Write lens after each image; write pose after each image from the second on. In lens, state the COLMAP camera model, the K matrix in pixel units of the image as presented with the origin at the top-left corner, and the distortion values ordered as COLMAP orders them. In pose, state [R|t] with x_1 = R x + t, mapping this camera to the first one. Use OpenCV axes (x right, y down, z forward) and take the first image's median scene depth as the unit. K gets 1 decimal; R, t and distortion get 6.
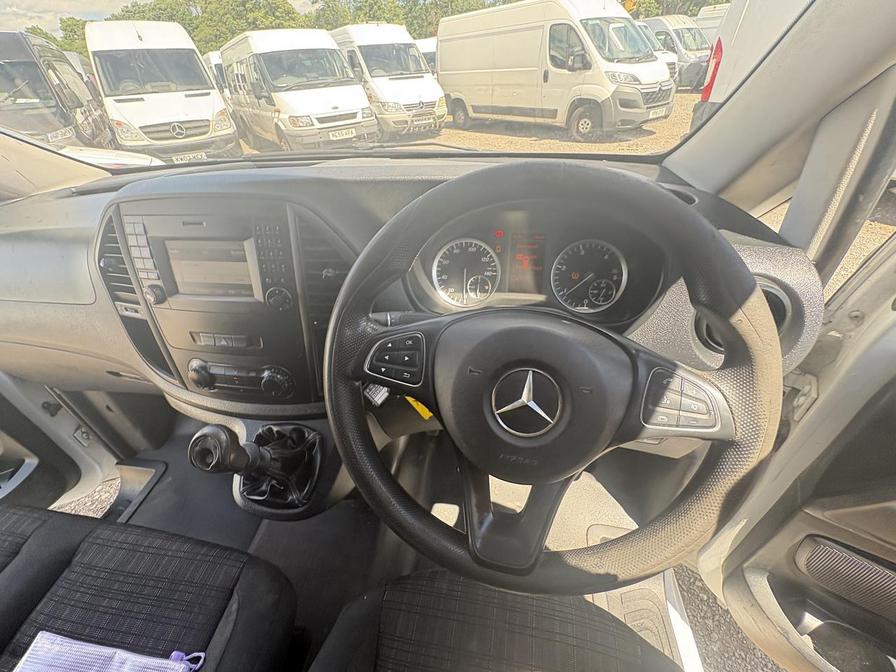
lens RADIAL K [[359.8, 0, 445.8], [0, 359.8, 329.3], [0, 0, 1]] dist [0.004951, 0.000185]
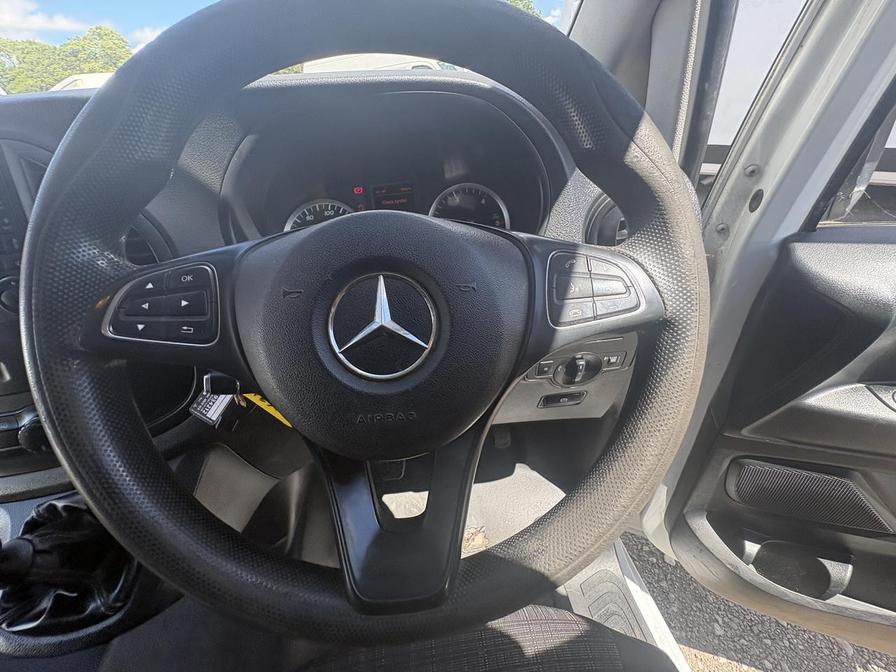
lens RADIAL K [[359.8, 0, 448.5], [0, 359.8, 328.5], [0, 0, 1]] dist [0.004951, 0.000185]
pose [[0.957379, -0.172112, 0.231953, 0.095751], [0.191180, 0.979580, -0.062229, 0.139700], [-0.216506, 0.103922, 0.970734, 0.184411]]
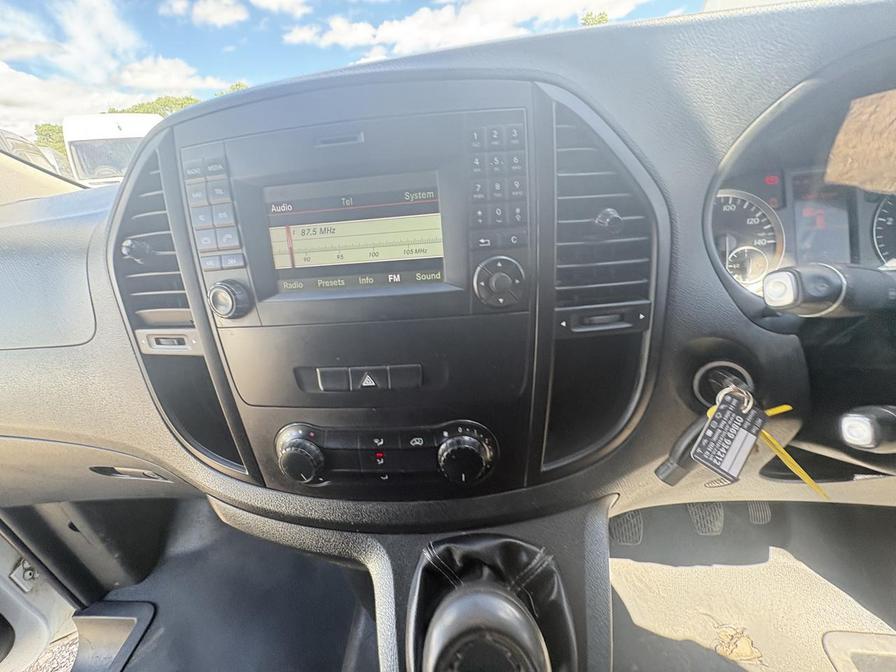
lens RADIAL K [[359.8, 0, 448.1], [0, 359.8, 326.4], [0, 0, 1]] dist [0.004951, 0.000185]
pose [[0.994468, -0.075034, 0.073509, -0.502038], [0.086434, 0.982204, -0.166744, 0.050132], [-0.059690, 0.172176, 0.983256, 0.450143]]
